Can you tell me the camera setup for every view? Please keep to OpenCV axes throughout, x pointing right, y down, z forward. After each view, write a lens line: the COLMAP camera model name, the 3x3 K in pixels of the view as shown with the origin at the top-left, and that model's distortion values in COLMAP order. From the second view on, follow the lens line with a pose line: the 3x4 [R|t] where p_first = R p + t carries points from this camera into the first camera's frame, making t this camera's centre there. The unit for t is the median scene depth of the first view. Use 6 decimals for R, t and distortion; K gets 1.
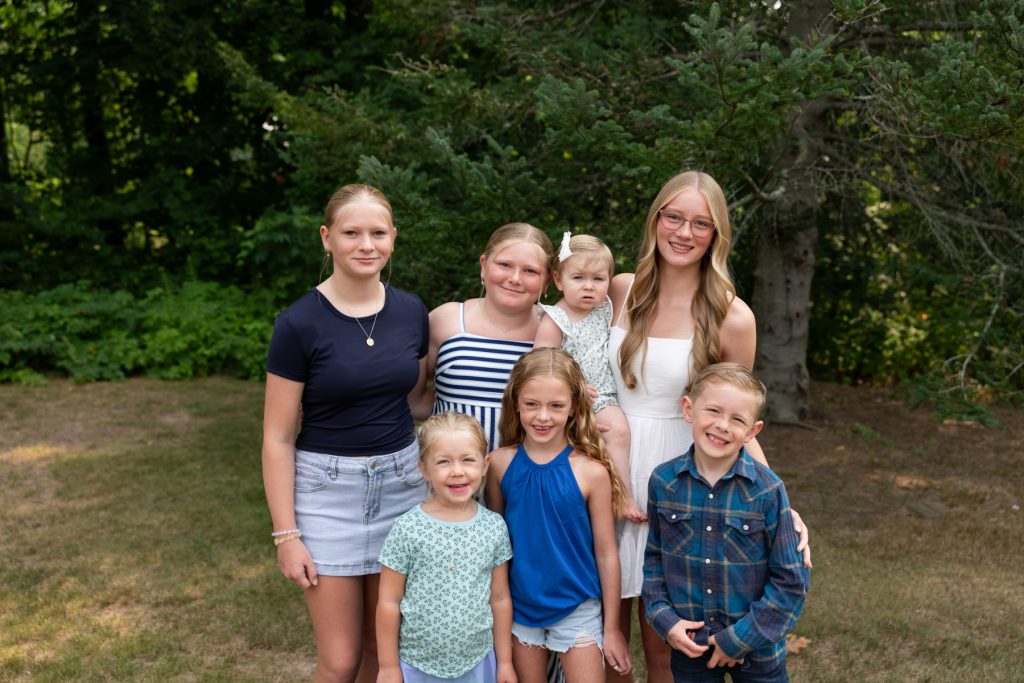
lens RADIAL K [[1063.5, 0, 542.0], [0, 1063.5, 354.1], [0, 0, 1]] dist [0.008286, 0.004718]
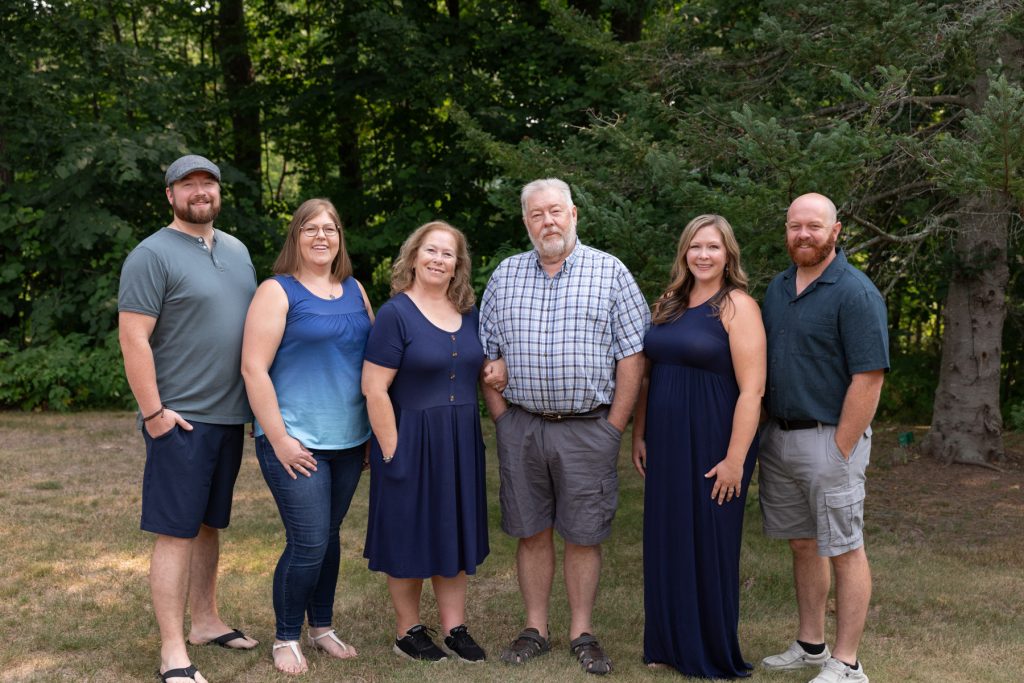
lens RADIAL K [[1278.7, 0, 520.3], [0, 1278.7, 337.7], [0, 0, 1]] dist [-0.003085, -0.014803]
pose [[0.966725, 0.025505, -0.254542, 0.127936], [-0.041530, 0.997465, -0.057780, 0.035520], [0.252423, 0.066429, 0.965334, -0.276025]]
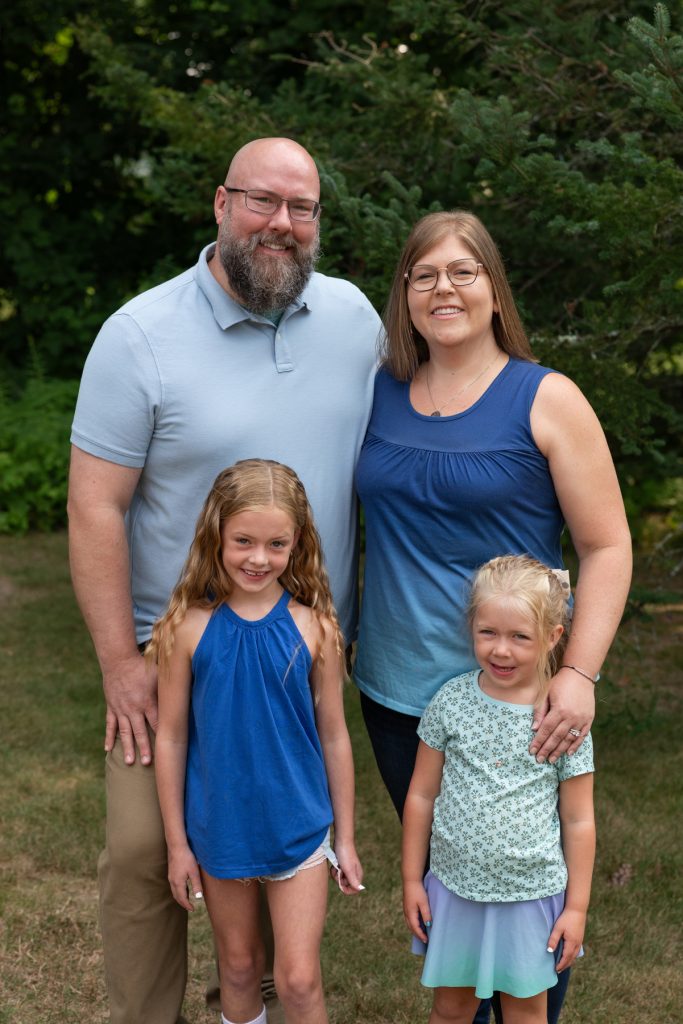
lens RADIAL K [[1920.8, 0, 341.5], [0, 1920.8, 512.0], [0, 0, 1]] dist [-0.016582, 0.154402]
pose [[0.984952, 0.041352, -0.167806, 0.076068], [-0.042831, 0.999069, -0.005201, 0.015912], [0.167434, 0.012310, 0.985806, -0.141646]]
